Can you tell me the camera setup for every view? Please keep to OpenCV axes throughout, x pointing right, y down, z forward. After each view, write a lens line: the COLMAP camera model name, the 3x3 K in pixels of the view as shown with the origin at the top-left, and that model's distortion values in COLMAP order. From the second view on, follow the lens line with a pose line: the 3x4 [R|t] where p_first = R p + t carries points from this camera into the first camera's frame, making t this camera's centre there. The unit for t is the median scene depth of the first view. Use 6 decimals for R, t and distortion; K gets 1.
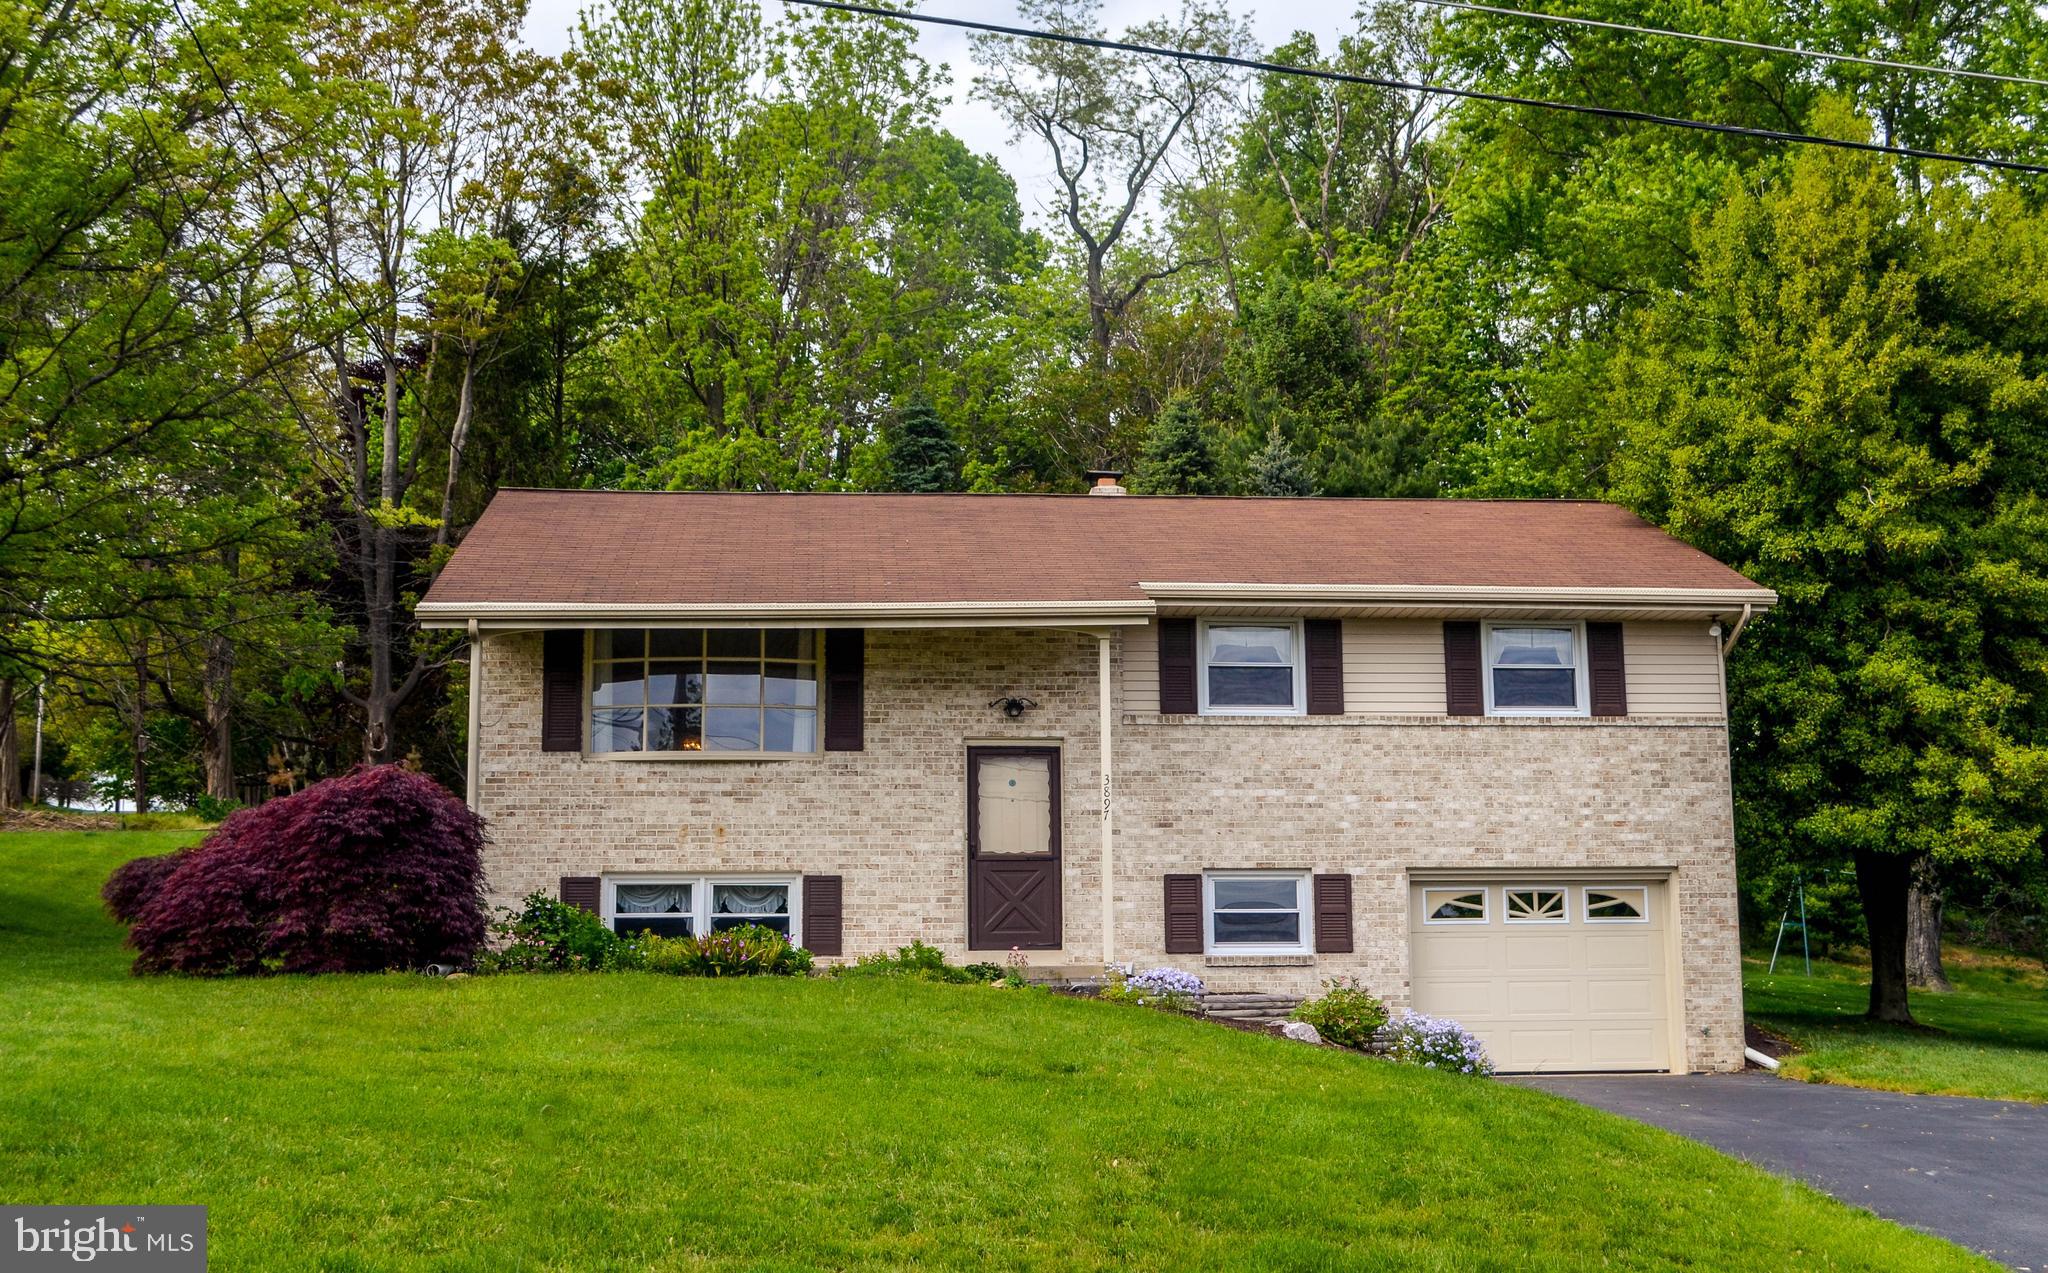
lens RADIAL K [[2423.7, 0, 1006.5], [0, 2423.7, 619.0], [0, 0, 1]] dist [-0.023176, 0.000000]
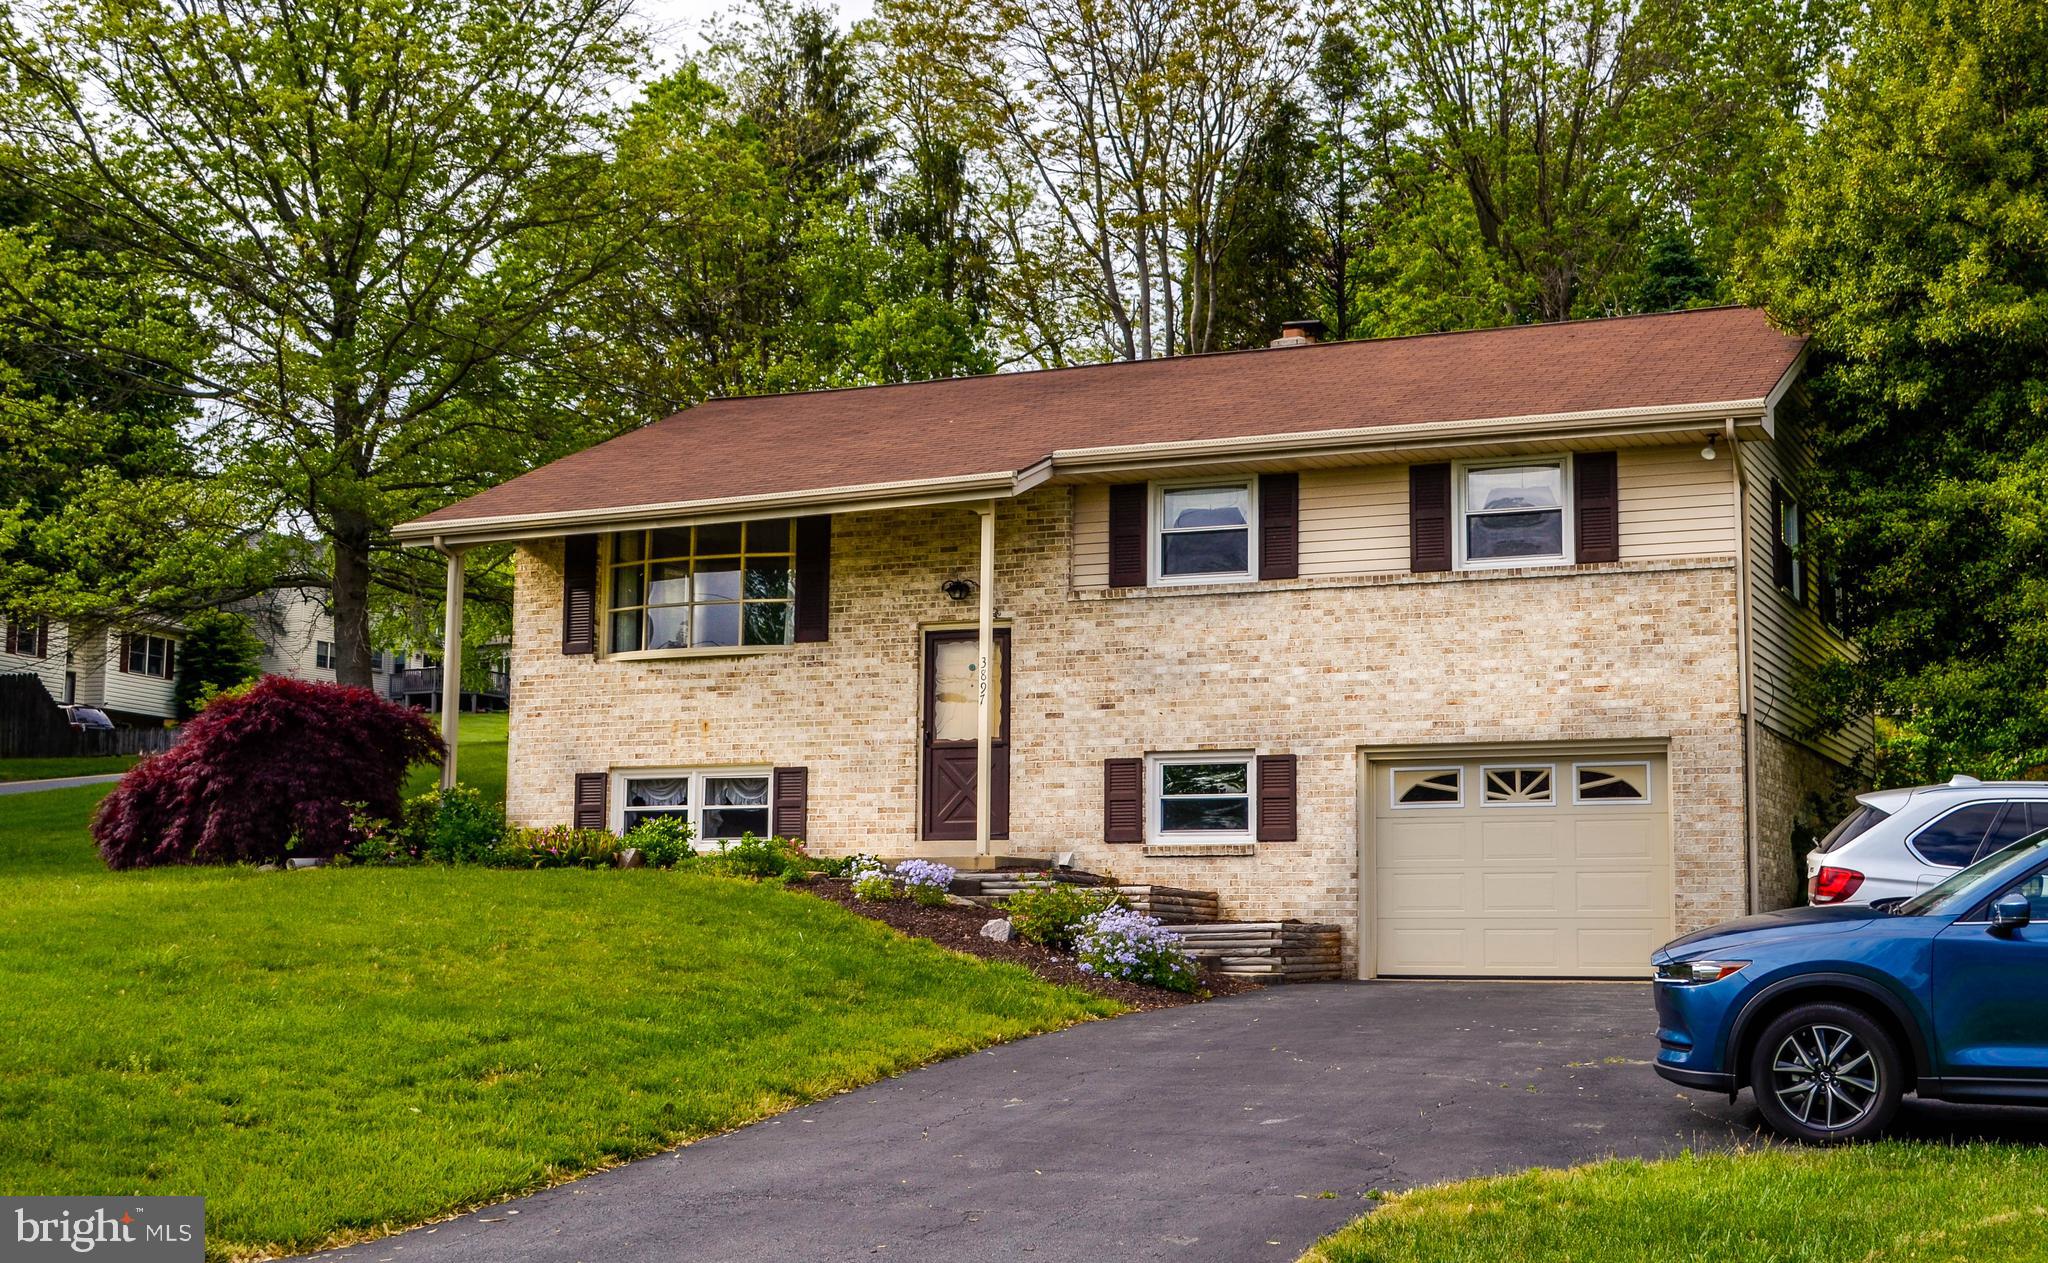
lens RADIAL K [[2465.8, 0, 1124.9], [0, 2465.8, 605.3], [0, 0, 1]] dist [-0.033830, 0.000000]
pose [[0.886600, -0.048383, -0.460000, 0.505567], [0.070100, 0.997082, 0.030237, 0.017428], [0.457195, -0.059054, 0.887404, 0.156834]]
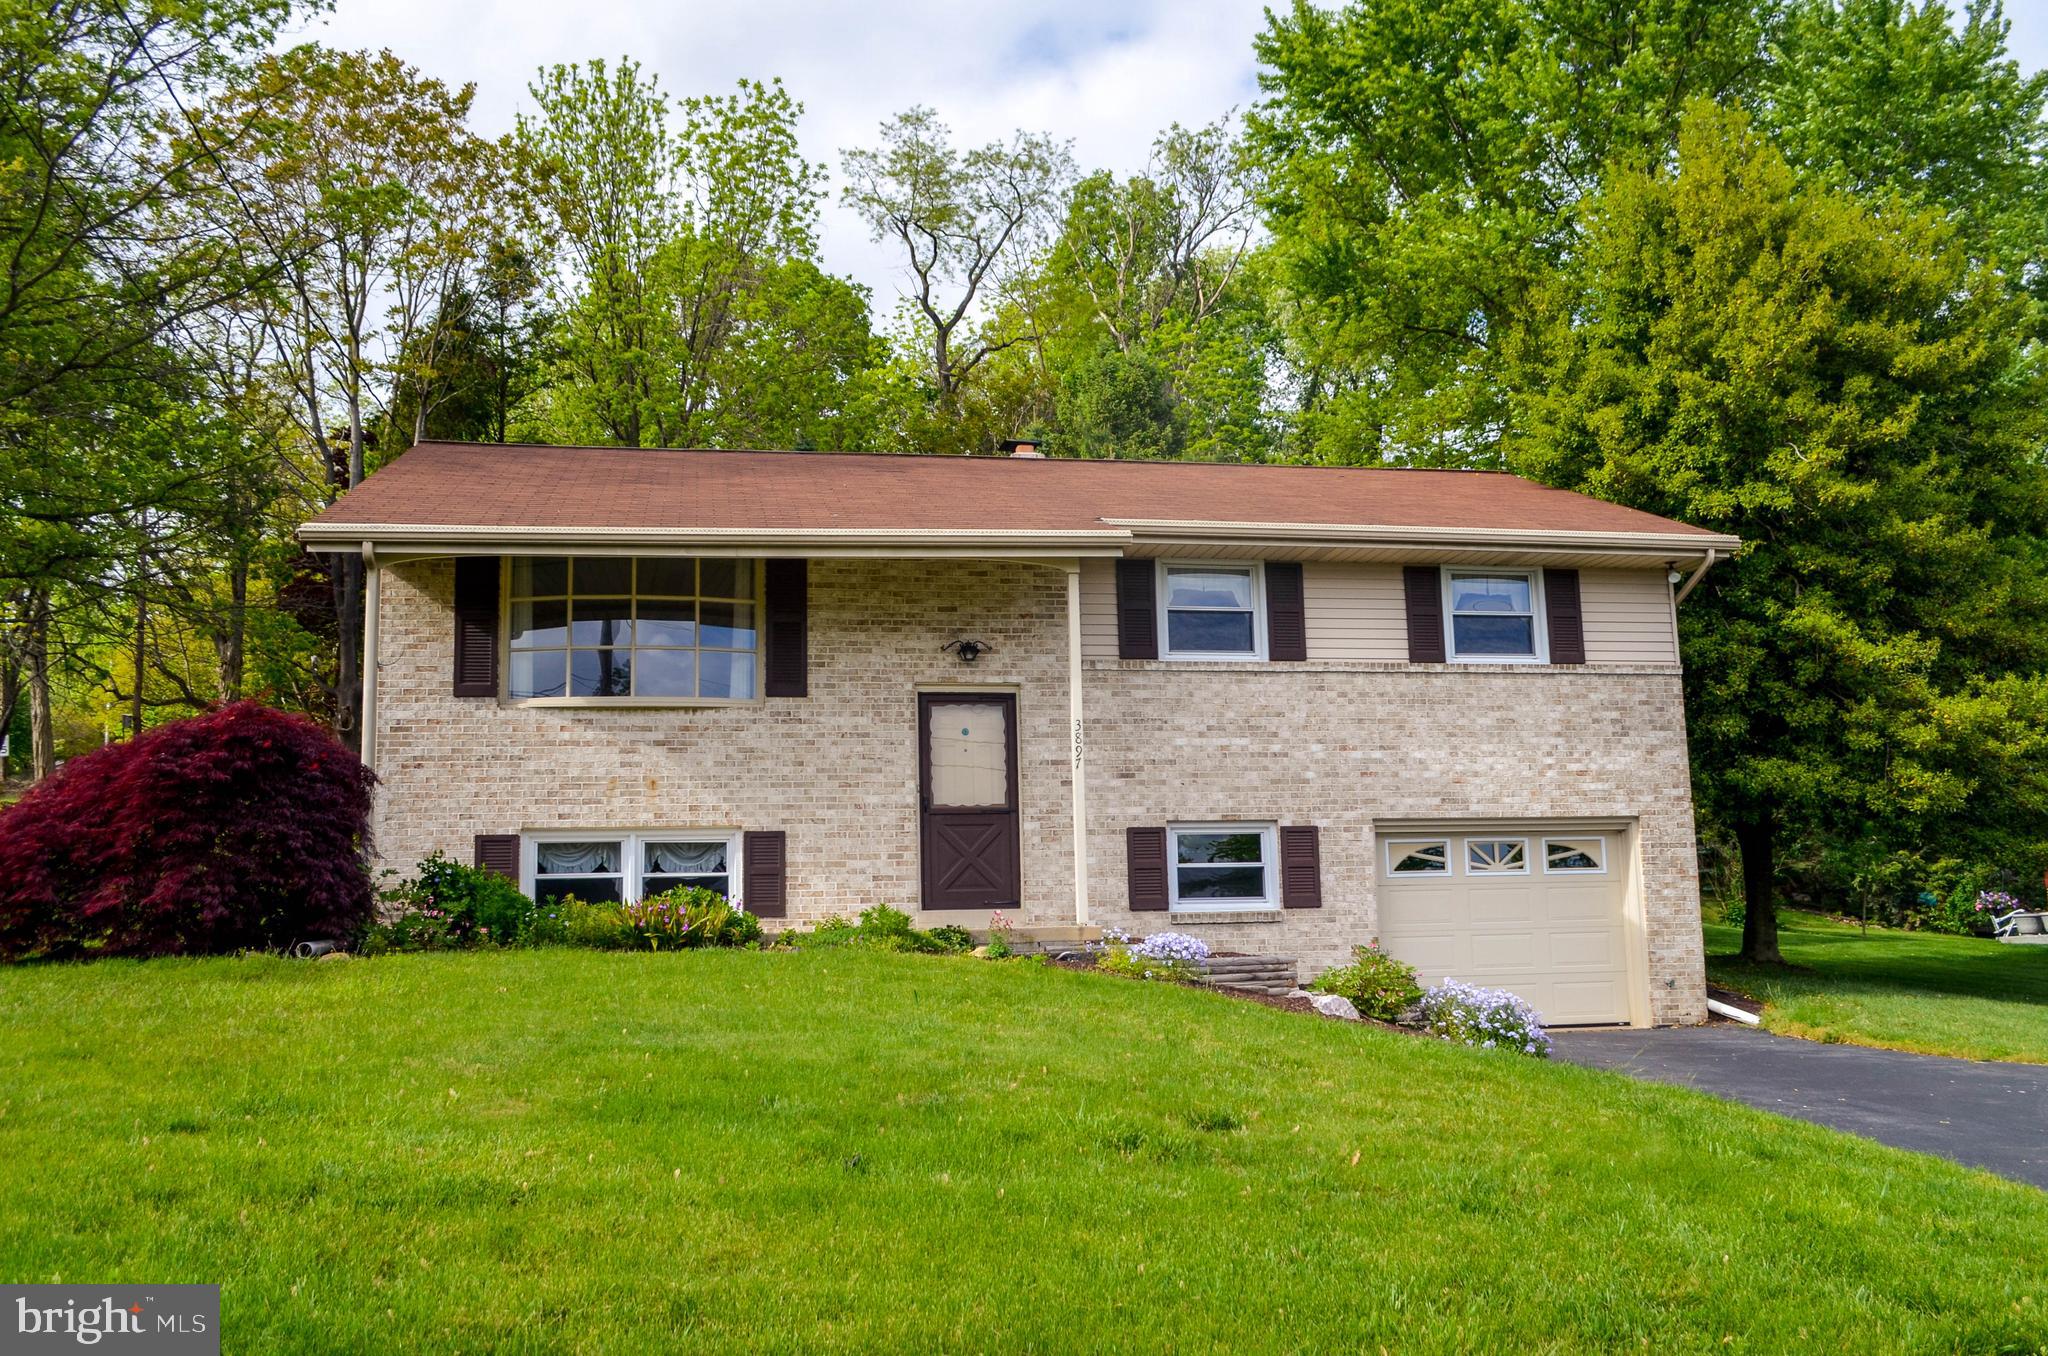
lens RADIAL K [[1716.2, 0, 991.9], [0, 1716.2, 694.2], [0, 0, 1]] dist [-0.019915, 0.000500]
pose [[0.996000, 0.000262, 0.089349, -0.046638], [-0.002504, 0.999685, 0.024987, 0.036028], [-0.089314, -0.025111, 0.995687, 0.332496]]
